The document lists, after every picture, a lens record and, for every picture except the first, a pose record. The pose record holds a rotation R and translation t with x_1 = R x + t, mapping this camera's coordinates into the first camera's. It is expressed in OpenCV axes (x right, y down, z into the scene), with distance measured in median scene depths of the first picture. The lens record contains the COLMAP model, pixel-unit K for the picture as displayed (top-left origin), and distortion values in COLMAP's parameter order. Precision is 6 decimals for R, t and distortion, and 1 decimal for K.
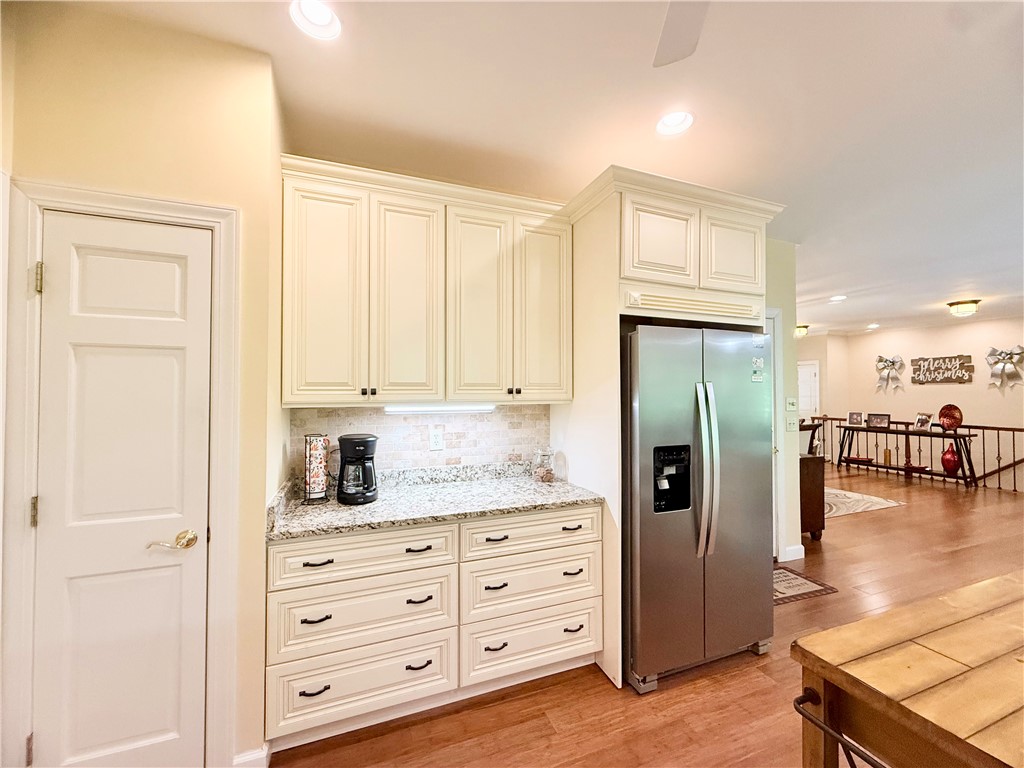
lens RADIAL K [[415.4, 0, 509.8], [0, 415.4, 384.0], [0, 0, 1]] dist [0.008701, -0.001369]
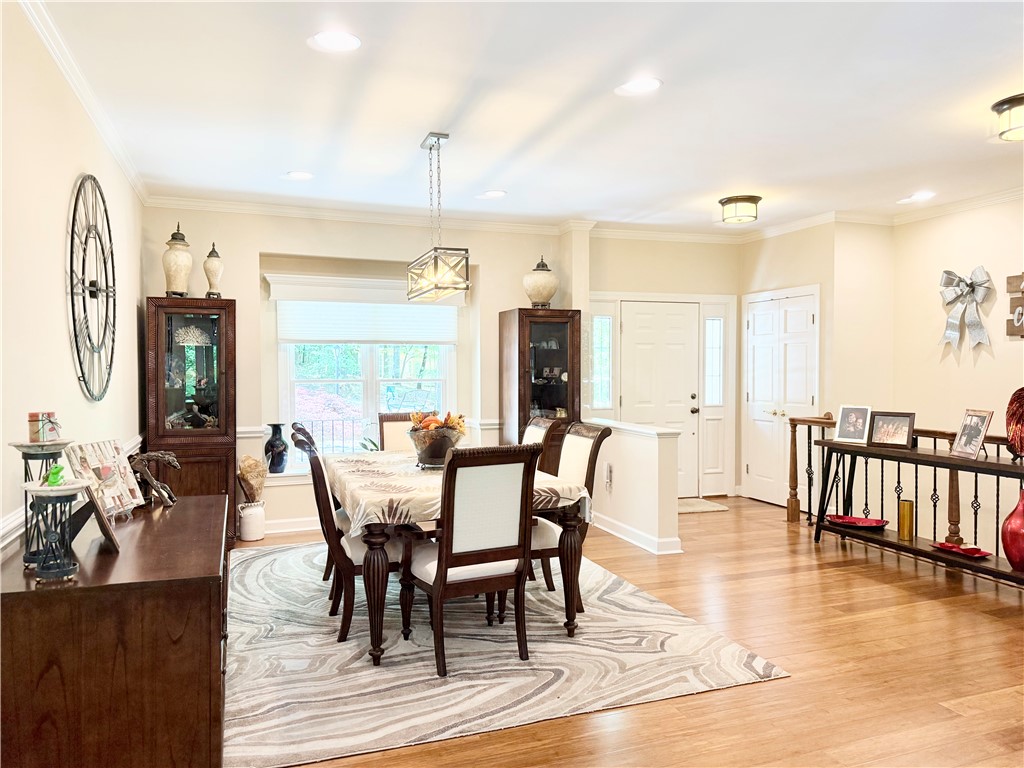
lens RADIAL K [[736.8, 0, 508.8], [0, 736.8, 384.7], [0, 0, 1]] dist [0.048802, -0.057121]
pose [[0.999927, -0.004575, -0.011180, 0.533016], [0.005038, 0.999112, 0.041821, 0.014582], [0.010979, -0.041874, 0.999063, 0.294924]]
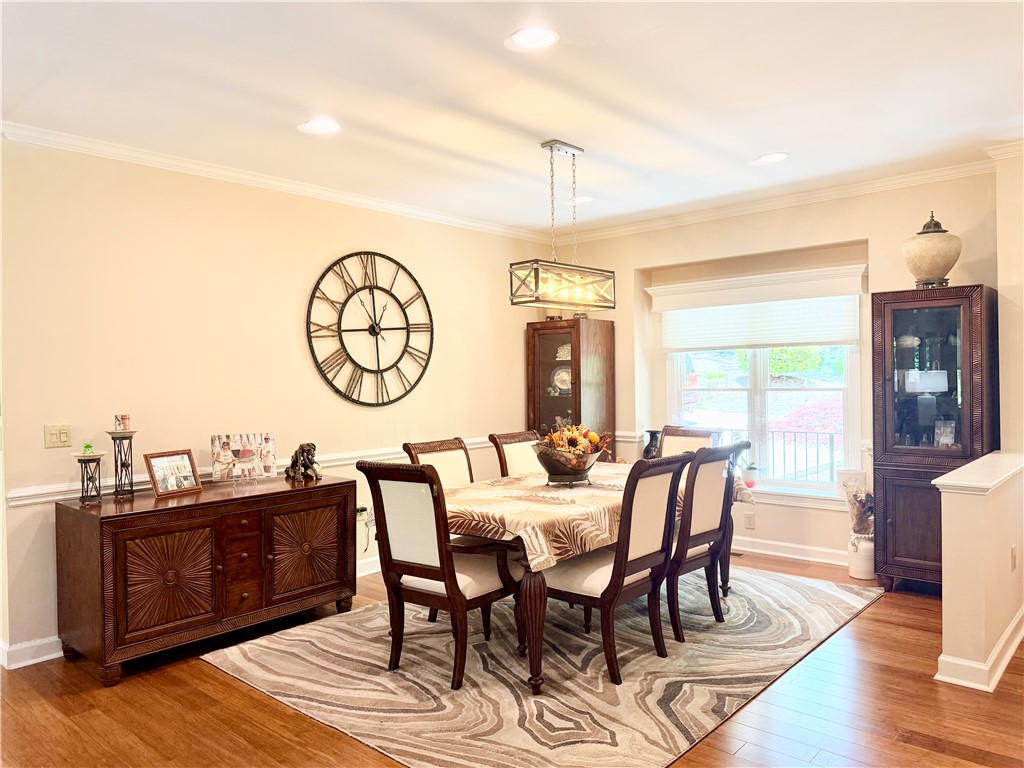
lens RADIAL K [[736.8, 0, 510.5], [0, 736.8, 385.0], [0, 0, 1]] dist [0.048802, -0.057121]
pose [[0.457953, 0.000310, -0.888977, 0.972334], [0.039078, 0.999026, 0.020479, 0.014571], [0.888117, -0.044117, 0.457495, 0.598245]]
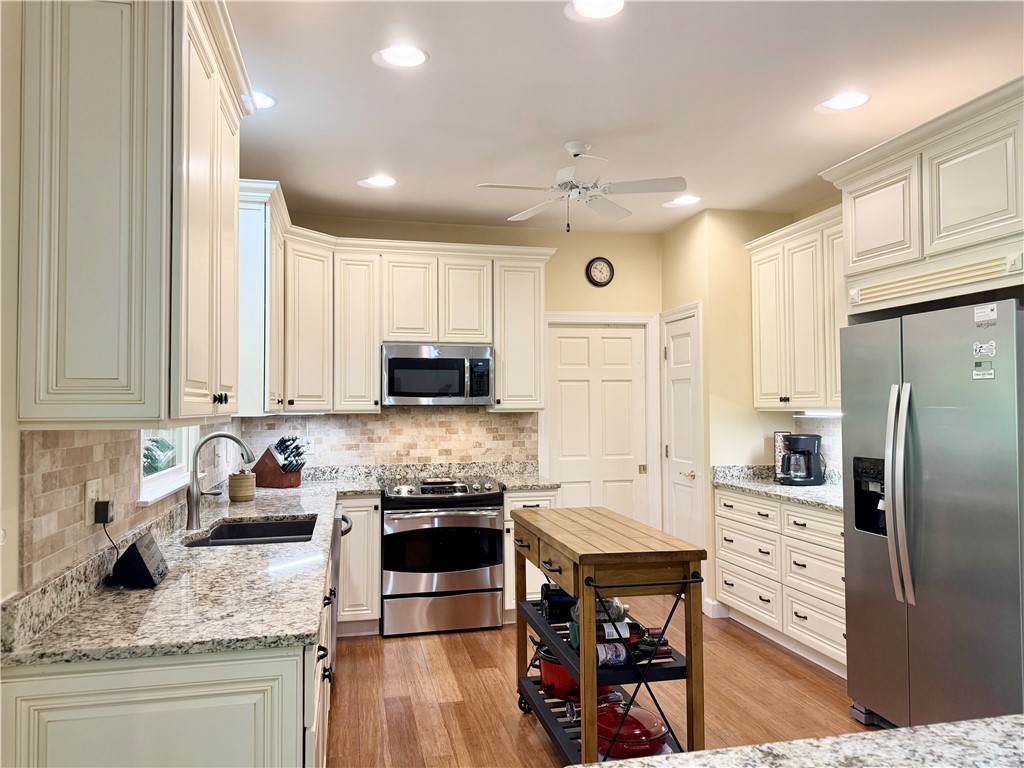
lens RADIAL K [[736.8, 0, 509.0], [0, 736.8, 385.6], [0, 0, 1]] dist [0.048802, -0.057121]
pose [[-0.148513, -0.027924, -0.988516, 0.593984], [0.023570, 0.999217, -0.031767, 0.008089], [0.988629, -0.028017, -0.147739, 0.140287]]
